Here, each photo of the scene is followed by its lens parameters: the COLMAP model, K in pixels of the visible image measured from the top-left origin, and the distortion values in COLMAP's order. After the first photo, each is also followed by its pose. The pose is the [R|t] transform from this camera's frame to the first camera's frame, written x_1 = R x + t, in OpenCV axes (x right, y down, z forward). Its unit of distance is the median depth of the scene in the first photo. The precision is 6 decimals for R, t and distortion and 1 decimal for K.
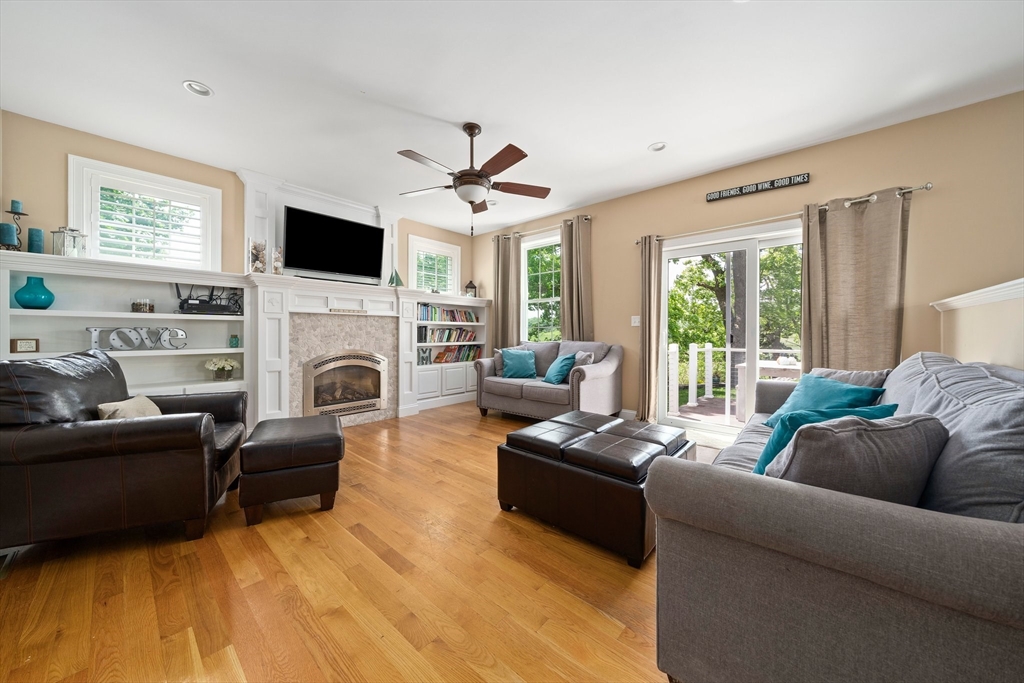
lens RADIAL K [[356.5, 0, 515.2], [0, 356.5, 326.2], [0, 0, 1]] dist [0.000119, 0.000004]
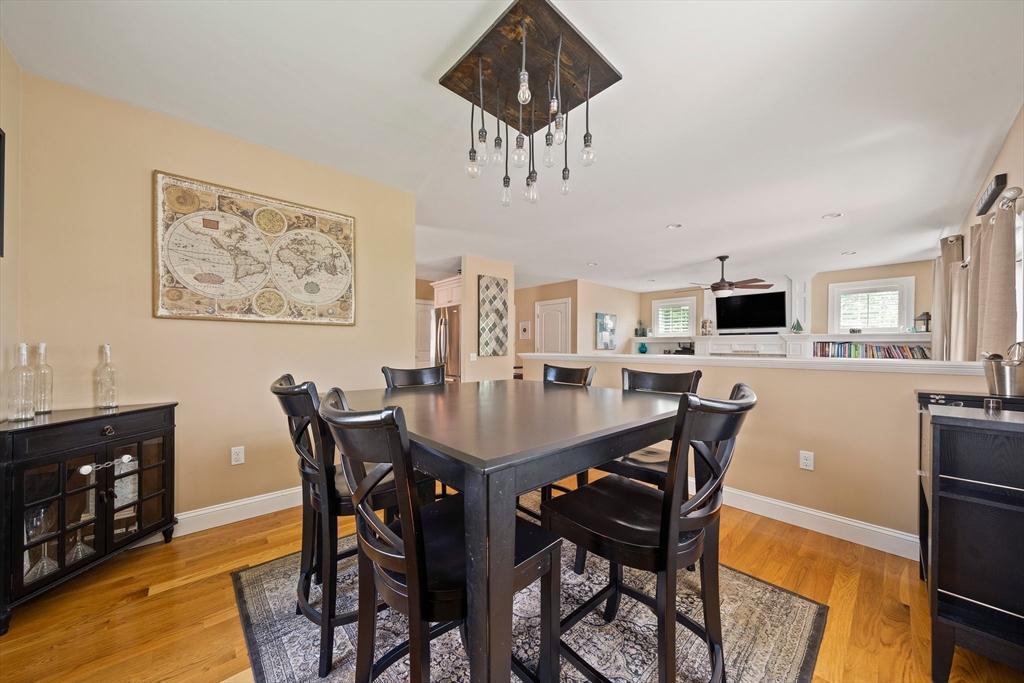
lens RADIAL K [[351.1, 0, 512.0], [0, 351.1, 341.5], [0, 0, 1]] dist [0.000216, 0.000012]
pose [[-0.104353, -0.003936, -0.994533, 1.143262], [0.000460, 0.999992, -0.004006, -0.069920], [0.994540, -0.000875, -0.104350, 0.059383]]
